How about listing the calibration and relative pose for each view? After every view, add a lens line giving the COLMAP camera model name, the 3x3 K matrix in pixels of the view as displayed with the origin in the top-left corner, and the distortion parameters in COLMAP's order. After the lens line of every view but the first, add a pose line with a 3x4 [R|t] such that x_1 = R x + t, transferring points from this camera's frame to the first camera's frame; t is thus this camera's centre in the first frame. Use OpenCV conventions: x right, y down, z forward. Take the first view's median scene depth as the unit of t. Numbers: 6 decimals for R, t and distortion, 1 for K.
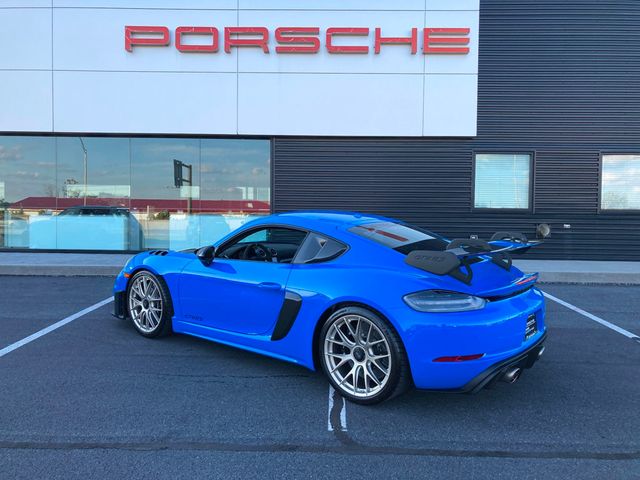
lens RADIAL K [[531.3, 0, 324.2], [0, 531.3, 230.6], [0, 0, 1]] dist [0.024825, 0.000978]
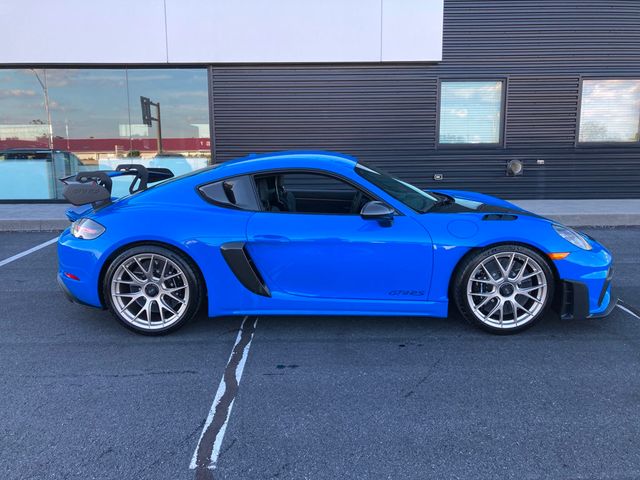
lens RADIAL K [[532.6, 0, 317.2], [0, 532.6, 233.8], [0, 0, 1]] dist [0.020422, 0.008626]
pose [[0.999431, -0.023823, 0.023880, 0.052605], [0.020690, 0.992088, 0.123826, -0.007751], [-0.026641, -0.123261, 0.992017, 0.098021]]
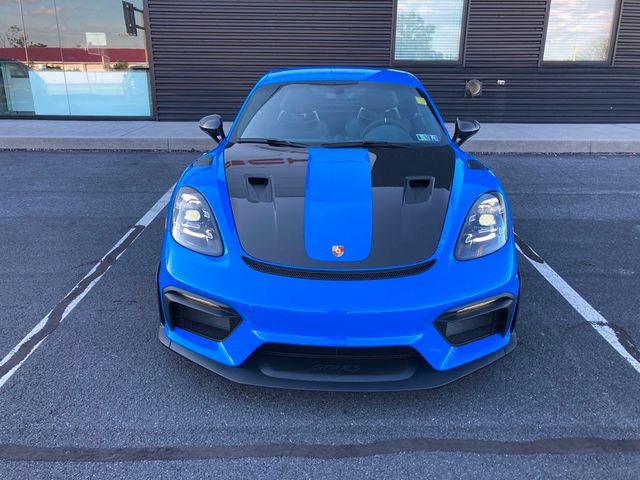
lens RADIAL K [[536.1, 0, 320.0], [0, 536.1, 240.0], [0, 0, 1]] dist [0.014203, 0.014597]
pose [[0.999570, -0.013773, 0.025891, 0.143352], [0.005981, 0.960037, 0.279808, -0.008558], [-0.028710, -0.279533, 0.959707, 0.118275]]
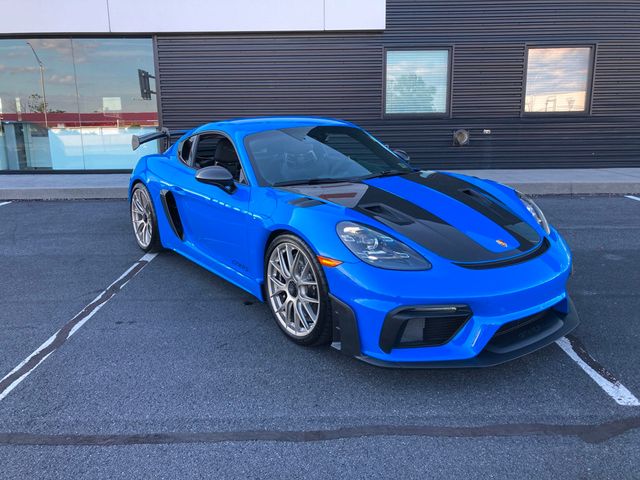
lens RADIAL K [[532.6, 0, 317.2], [0, 532.6, 233.8], [0, 0, 1]] dist [0.020422, 0.008626]
pose [[0.999637, -0.025737, 0.008008, 0.158385], [0.024003, 0.985162, 0.169942, 0.001321], [-0.012263, -0.169688, 0.985422, 0.082985]]
